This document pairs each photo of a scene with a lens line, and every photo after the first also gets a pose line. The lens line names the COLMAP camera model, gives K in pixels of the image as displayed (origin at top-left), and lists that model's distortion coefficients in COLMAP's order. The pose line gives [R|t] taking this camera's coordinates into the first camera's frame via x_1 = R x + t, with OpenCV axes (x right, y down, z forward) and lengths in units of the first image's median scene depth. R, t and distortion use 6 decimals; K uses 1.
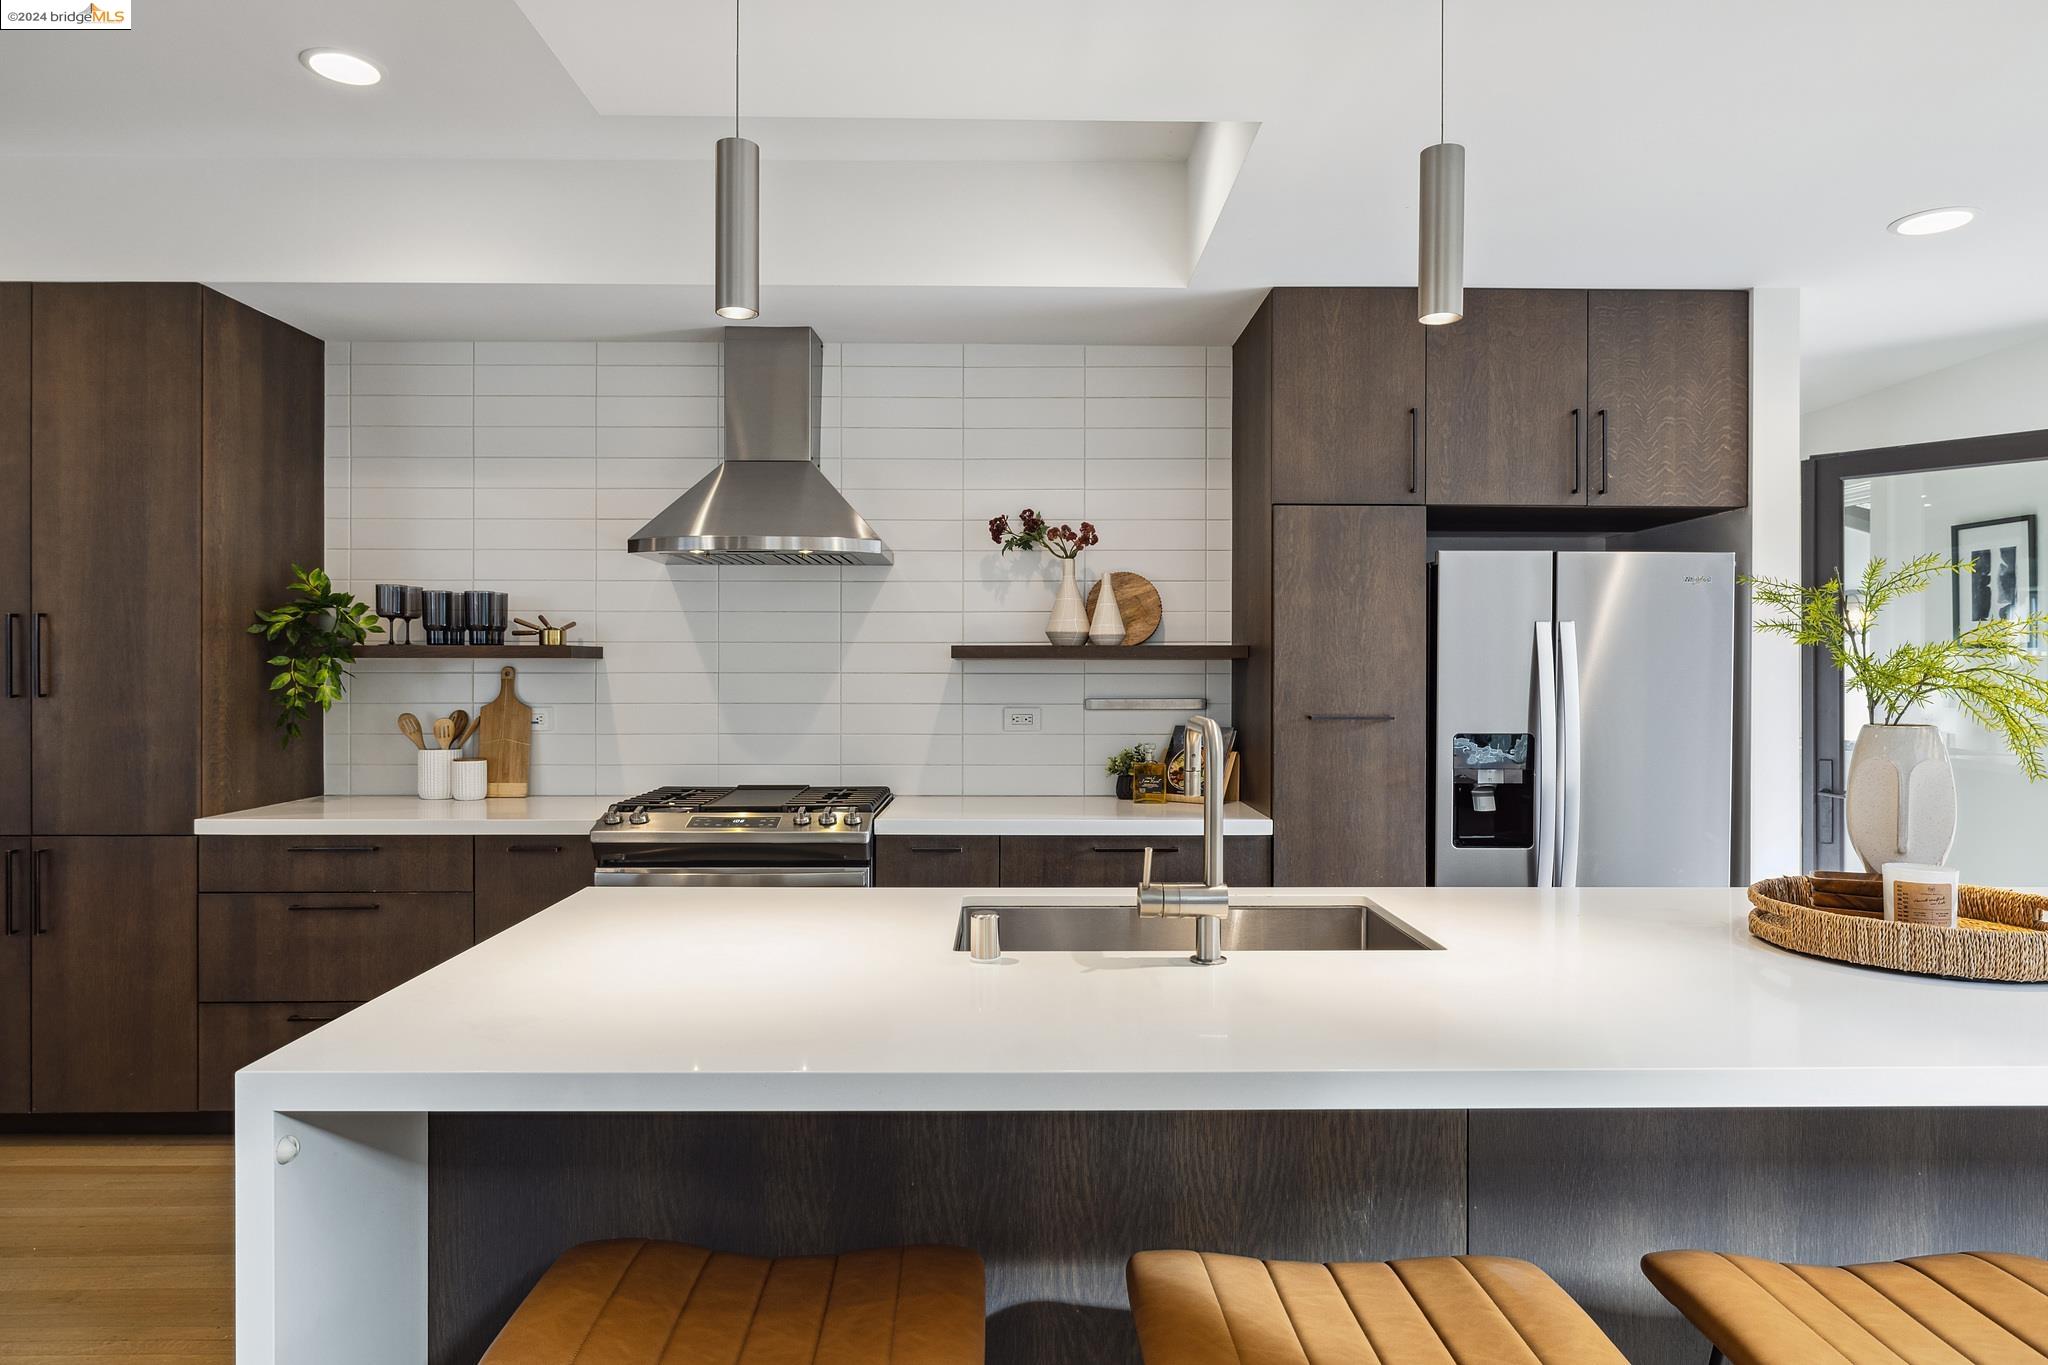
lens RADIAL K [[1209.7, 0, 1025.3], [0, 1209.7, 673.9], [0, 0, 1]] dist [-0.005141, 0.000127]
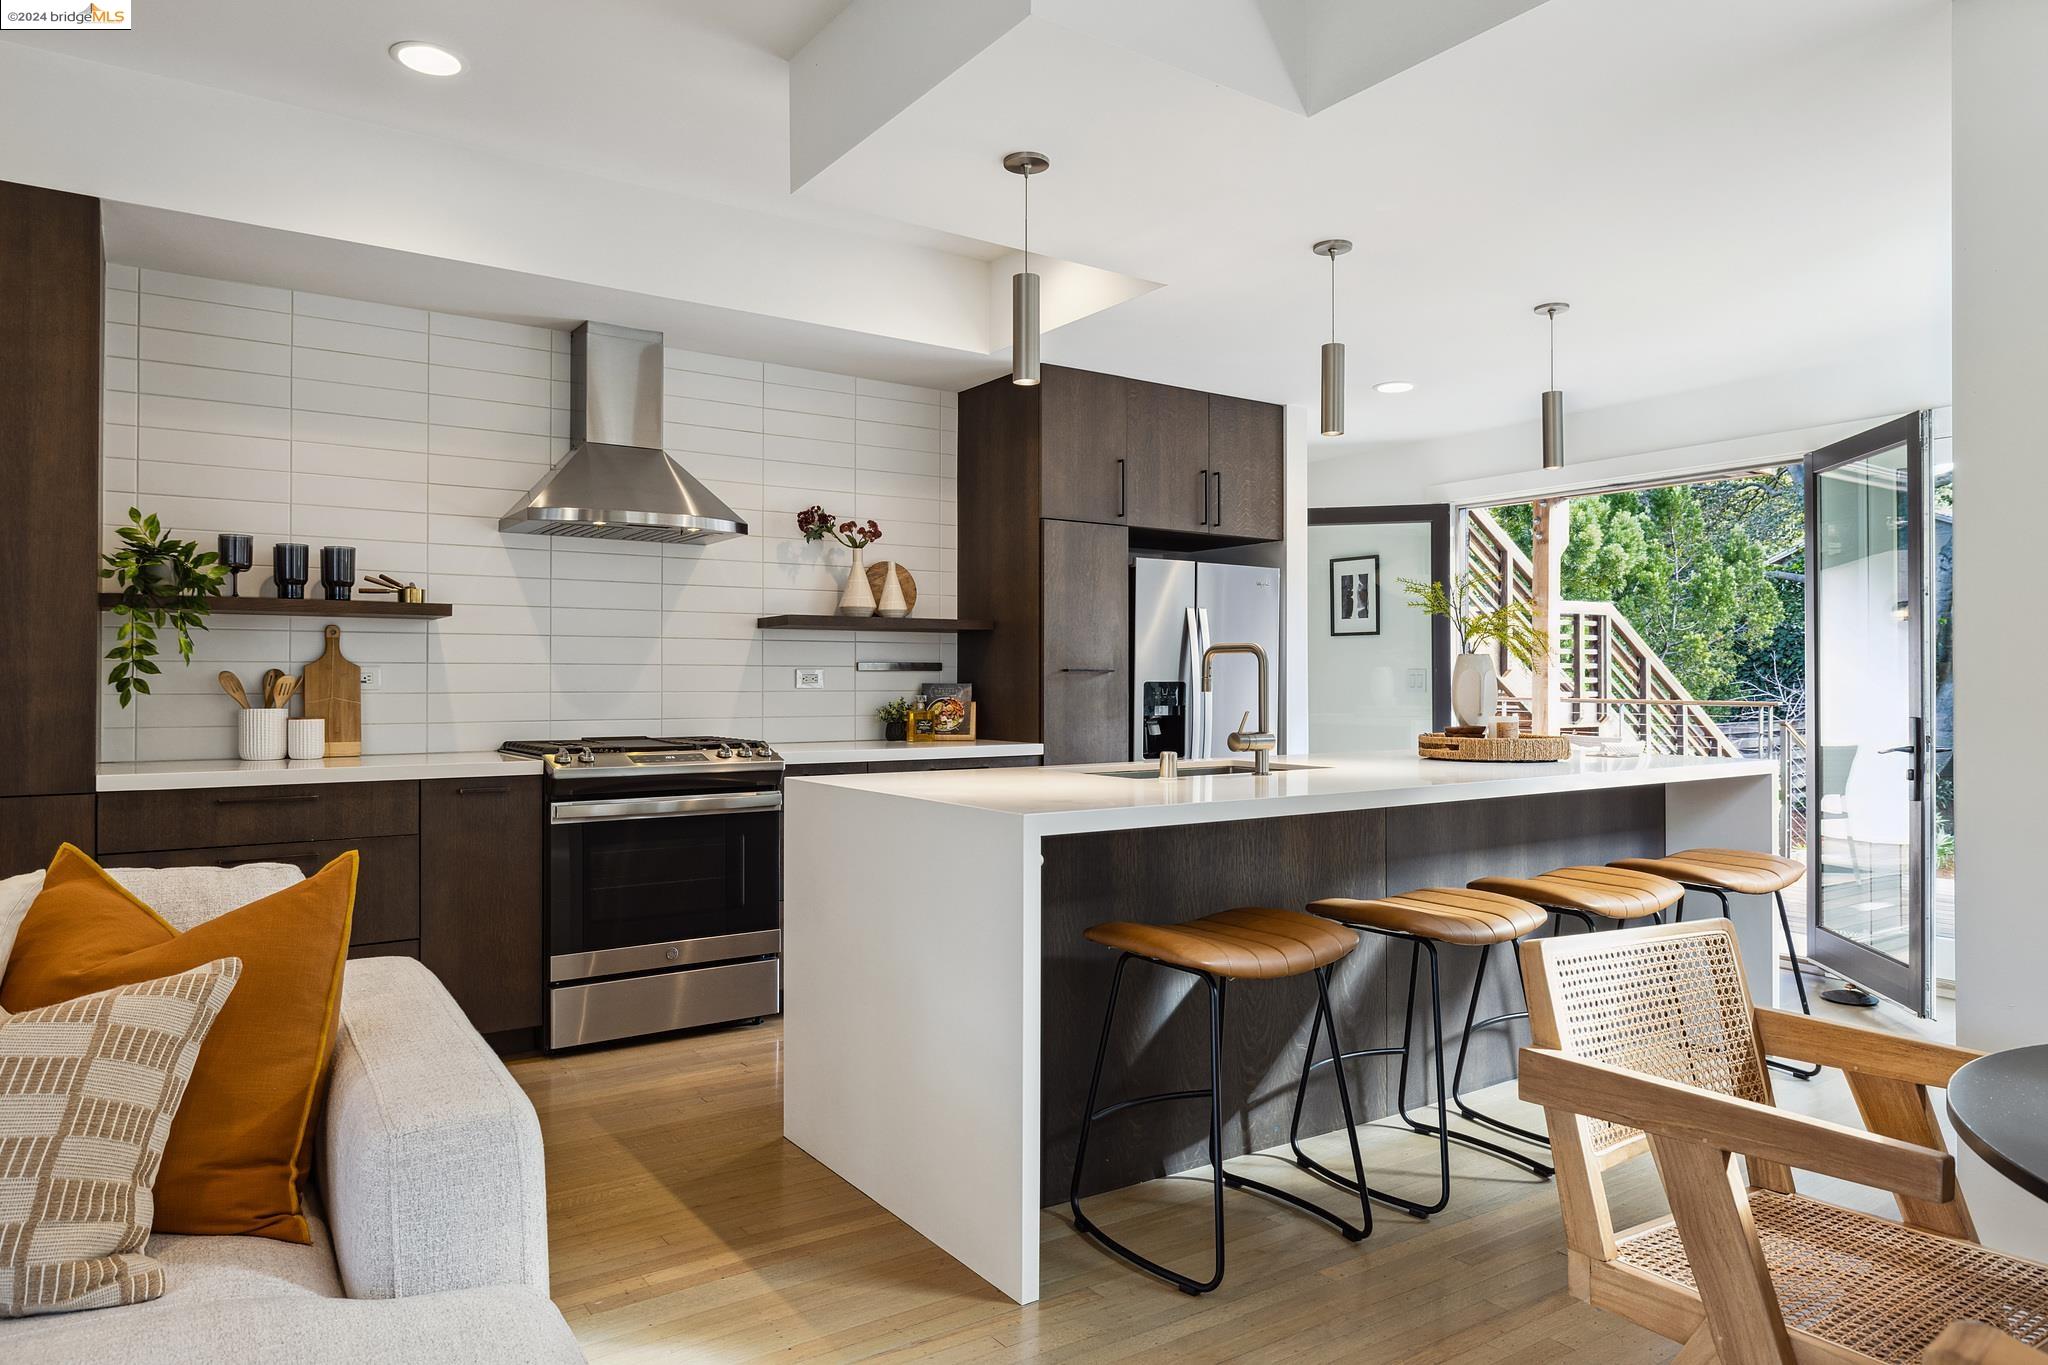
lens RADIAL K [[1268.3, 0, 1022.5], [0, 1268.3, 667.6], [0, 0, 1]] dist [-0.006700, 0.000781]
pose [[0.828038, 0.005077, 0.560649, -0.585201], [0.003417, 0.999895, -0.014101, 0.049112], [-0.560661, 0.013591, 0.827934, -0.184257]]
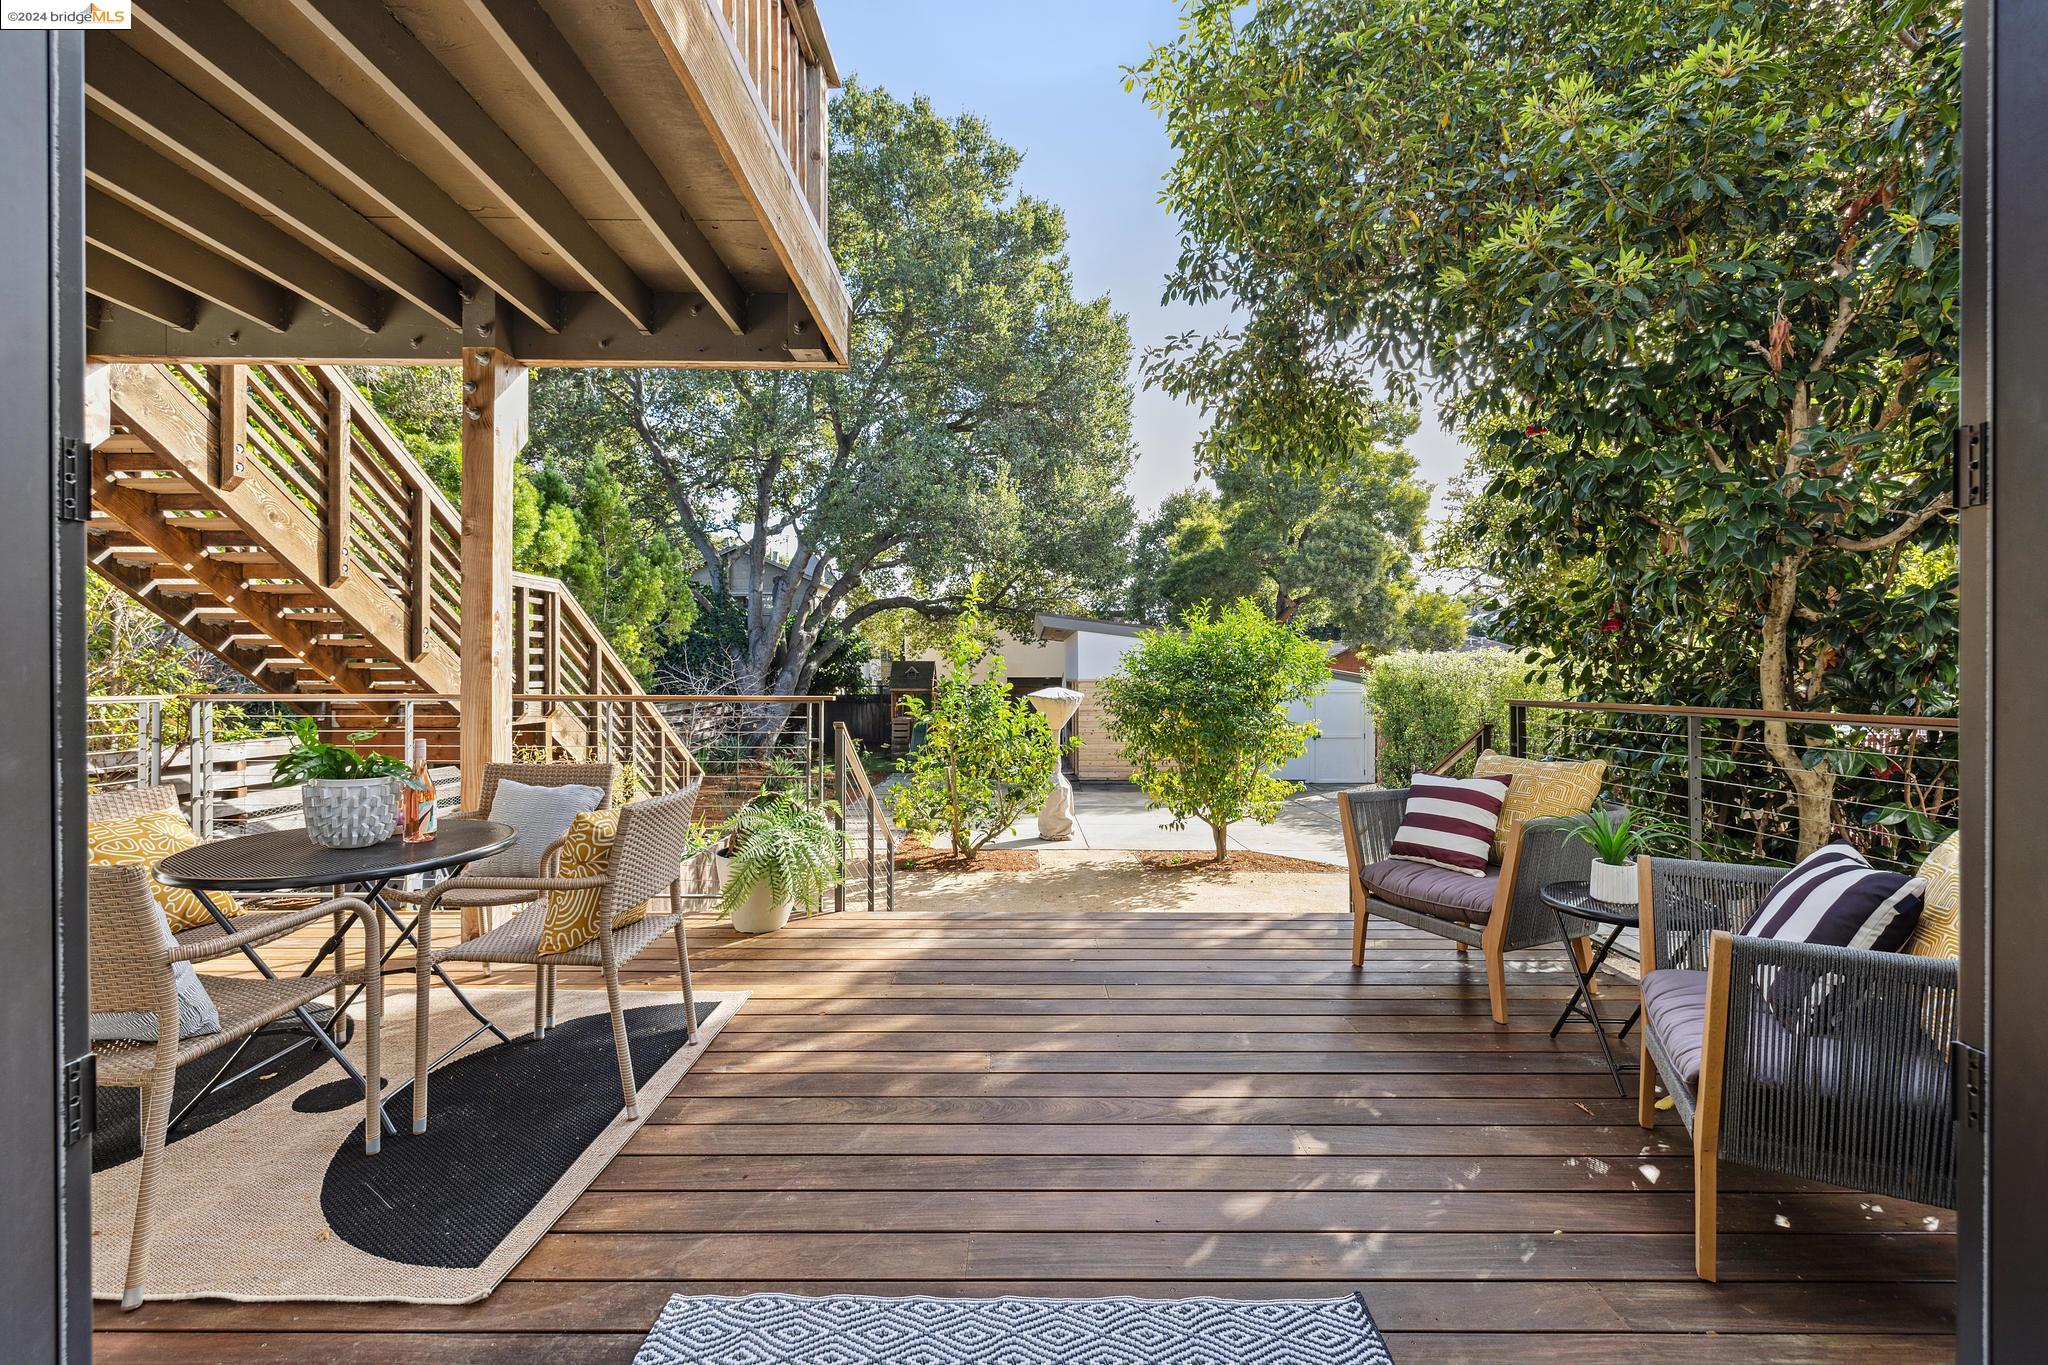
lens RADIAL K [[882.9, 0, 1026.6], [0, 882.9, 686.4], [0, 0, 1]] dist [0.003708, -0.000648]
pose [[0.023666, -0.018262, 0.999553, 0.639014], [-0.000580, 0.999833, 0.018281, 0.044242], [-0.999720, -0.001012, 0.023652, 0.639960]]
